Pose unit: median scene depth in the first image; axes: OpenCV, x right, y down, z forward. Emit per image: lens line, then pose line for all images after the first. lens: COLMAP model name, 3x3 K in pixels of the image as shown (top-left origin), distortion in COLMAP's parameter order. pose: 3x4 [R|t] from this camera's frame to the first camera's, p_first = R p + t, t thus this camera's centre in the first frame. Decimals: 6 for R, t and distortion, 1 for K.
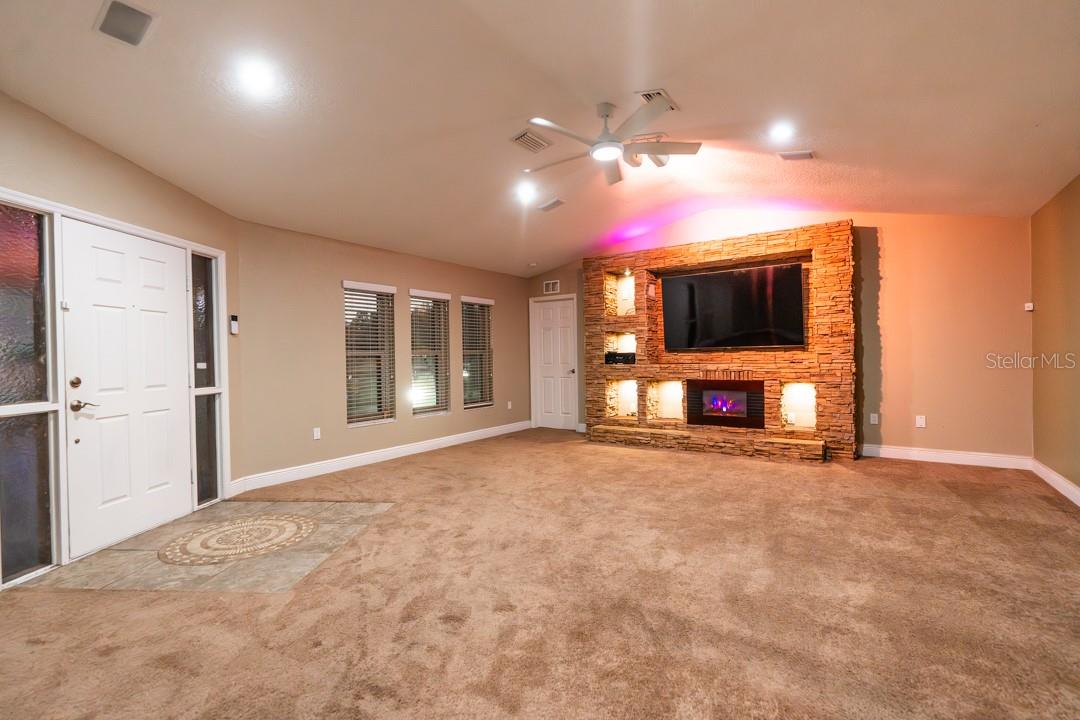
lens RADIAL K [[484.9, 0, 541.8], [0, 484.9, 355.7], [0, 0, 1]] dist [-0.007805, 0.002179]
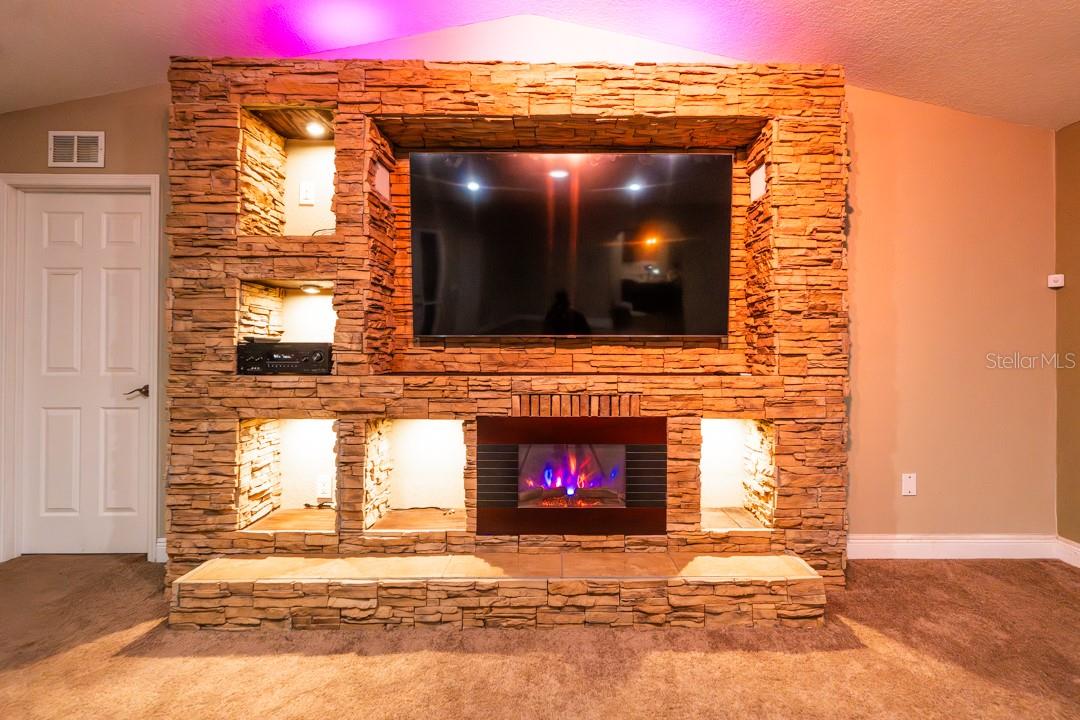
lens RADIAL K [[484.9, 0, 554.7], [0, 484.9, 347.2], [0, 0, 1]] dist [-0.007805, 0.002179]
pose [[0.811036, 0.021032, 0.584618, 0.120119], [-0.017224, 0.999779, -0.012072, -0.001647], [-0.584742, -0.000278, 0.811219, 0.630162]]
